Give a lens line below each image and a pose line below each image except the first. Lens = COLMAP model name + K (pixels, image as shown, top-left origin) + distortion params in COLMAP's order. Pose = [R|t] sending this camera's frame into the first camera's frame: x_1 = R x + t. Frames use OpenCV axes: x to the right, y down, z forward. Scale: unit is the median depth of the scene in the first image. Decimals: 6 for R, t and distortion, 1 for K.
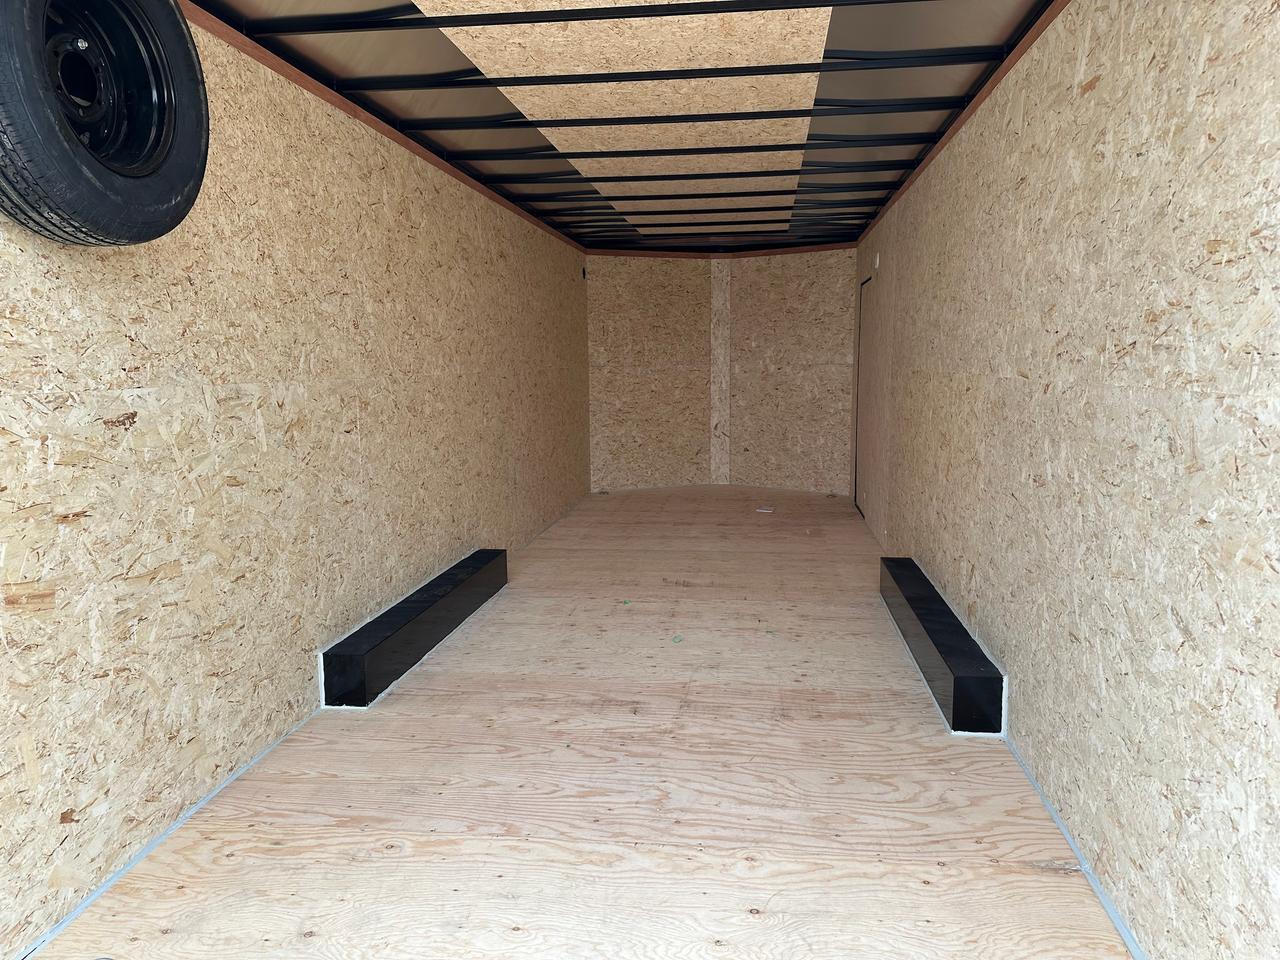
lens RADIAL K [[907.8, 0, 641.0], [0, 907.8, 488.3], [0, 0, 1]] dist [-0.000323, -0.004404]
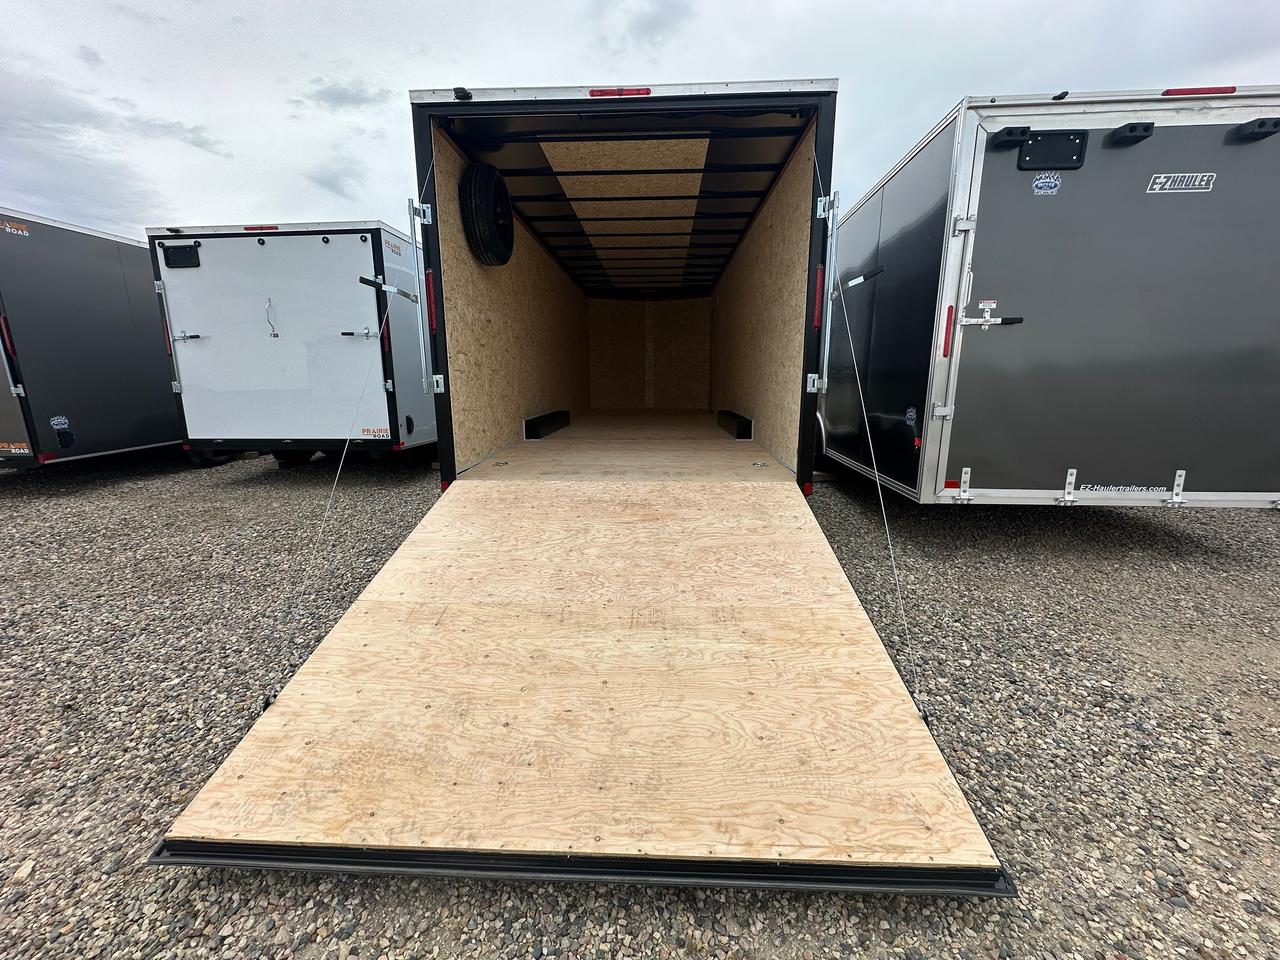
lens RADIAL K [[507.4, 0, 640.7], [0, 507.4, 473.8], [0, 0, 1]] dist [-0.002529, 0.000087]
pose [[0.996154, -0.014340, 0.086440, -0.058131], [0.009942, 0.998644, 0.051096, 0.126183], [-0.087056, -0.050040, 0.994946, -0.299311]]
